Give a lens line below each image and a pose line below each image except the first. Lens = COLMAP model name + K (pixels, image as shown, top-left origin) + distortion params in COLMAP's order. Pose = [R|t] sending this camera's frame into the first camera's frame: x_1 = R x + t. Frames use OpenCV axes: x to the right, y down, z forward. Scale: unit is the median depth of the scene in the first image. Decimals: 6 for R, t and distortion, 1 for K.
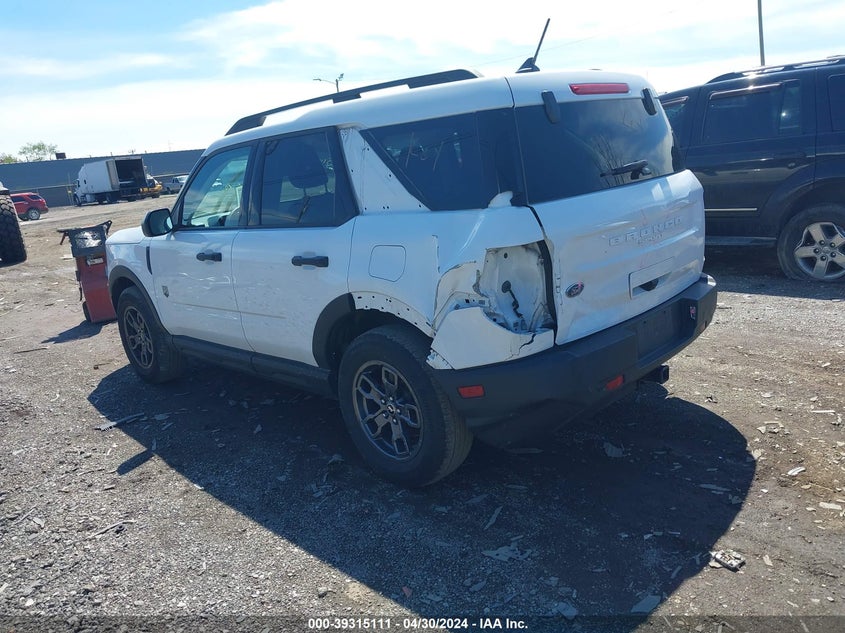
lens RADIAL K [[678.8, 0, 422.5], [0, 678.8, 316.5], [0, 0, 1]] dist [-0.001536, -0.012132]
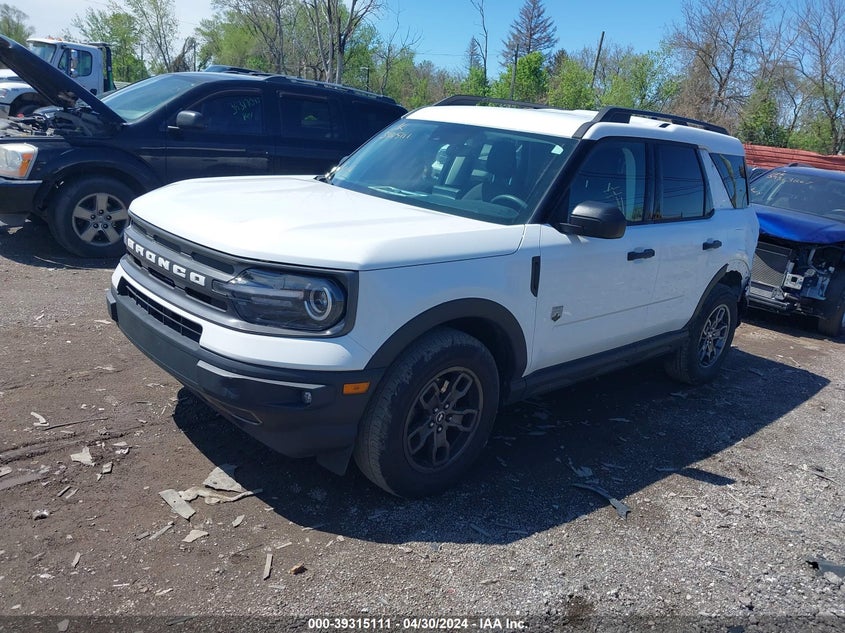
lens RADIAL K [[678.8, 0, 422.5], [0, 678.8, 316.5], [0, 0, 1]] dist [-0.001536, -0.012132]
pose [[-0.001966, -0.161718, 0.986835, -1.294062], [0.132391, 0.978108, 0.160551, -0.199957], [-0.991196, 0.130964, 0.019487, 1.326735]]
